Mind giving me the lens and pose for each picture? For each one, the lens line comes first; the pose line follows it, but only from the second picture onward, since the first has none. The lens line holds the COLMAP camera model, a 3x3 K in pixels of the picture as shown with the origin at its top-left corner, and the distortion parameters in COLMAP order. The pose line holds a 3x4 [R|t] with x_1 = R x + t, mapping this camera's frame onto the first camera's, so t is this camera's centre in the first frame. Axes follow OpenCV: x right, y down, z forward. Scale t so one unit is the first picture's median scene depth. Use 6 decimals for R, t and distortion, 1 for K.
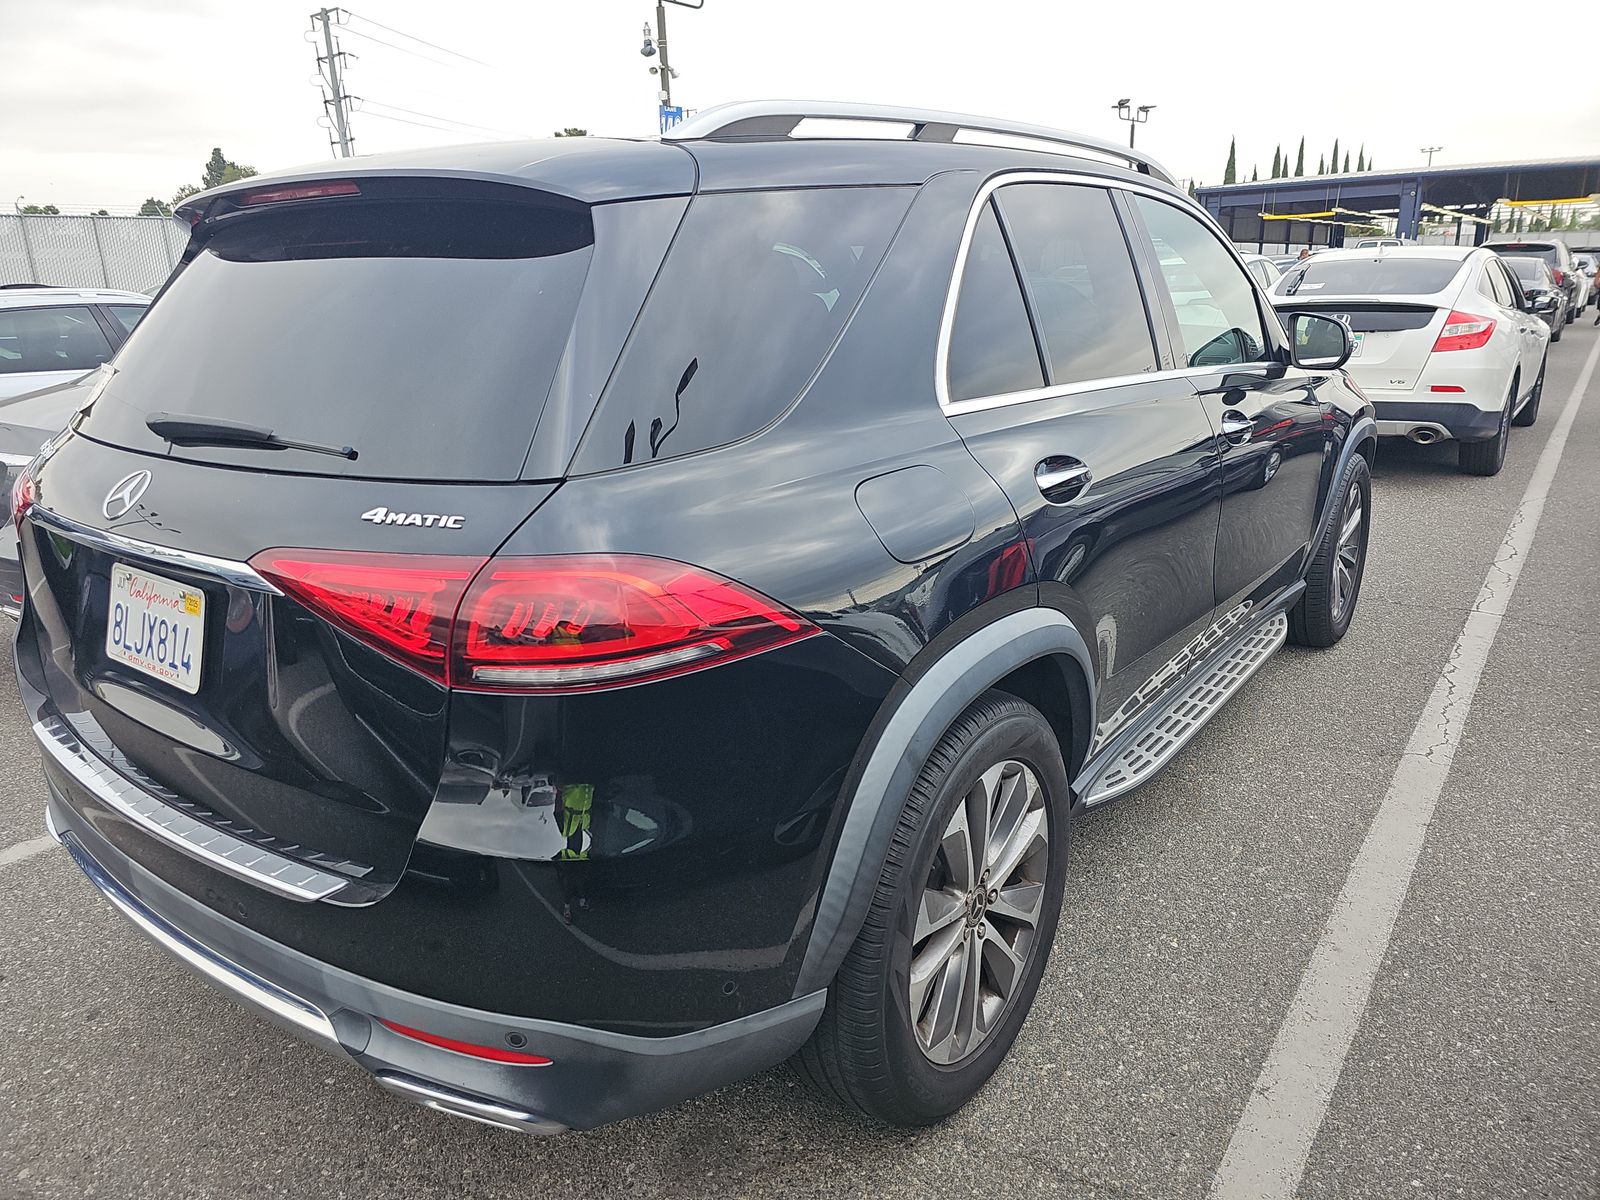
lens RADIAL K [[1079.5, 0, 800.0], [0, 1079.5, 600.0], [0, 0, 1]] dist [0.042458, -0.022794]
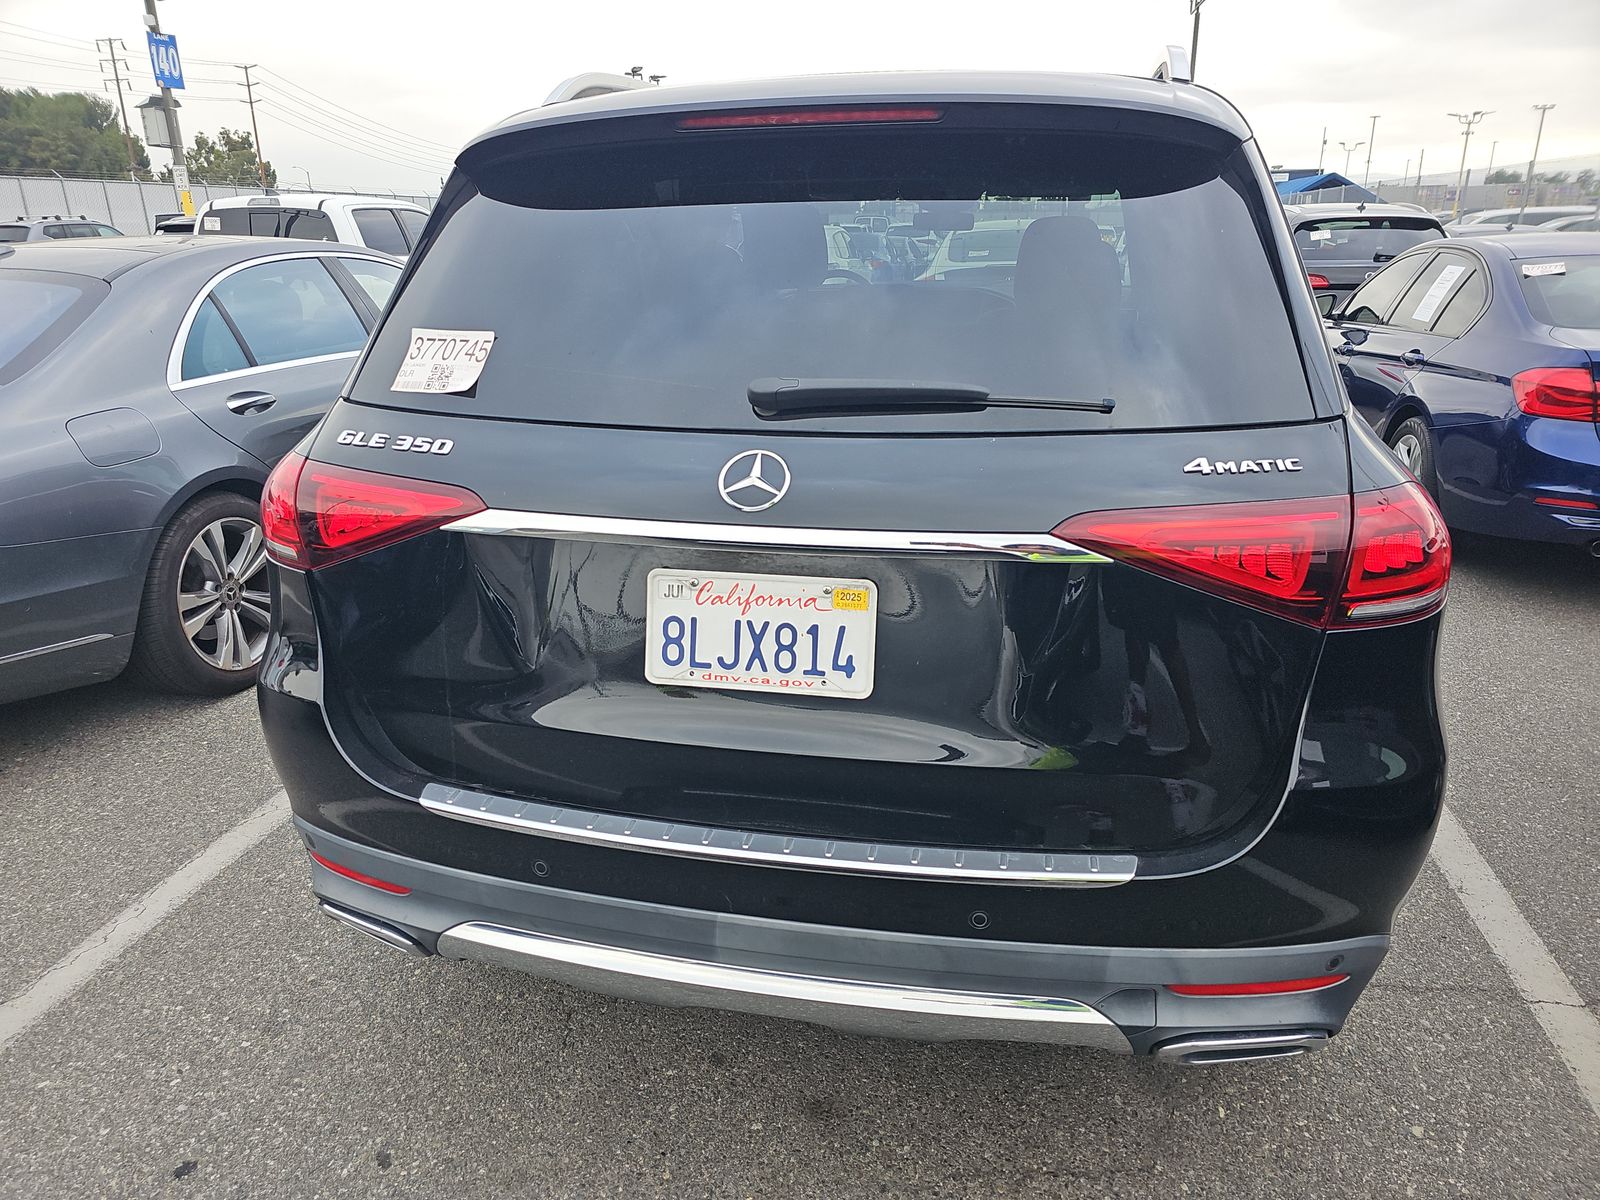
lens RADIAL K [[1079.5, 0, 800.0], [0, 1079.5, 600.0], [0, 0, 1]] dist [0.042458, -0.022794]
pose [[0.906317, -0.128648, 0.402541, -0.958874], [0.117278, 0.991690, 0.052884, -0.045445], [-0.405999, -0.000720, 0.913873, 0.229046]]
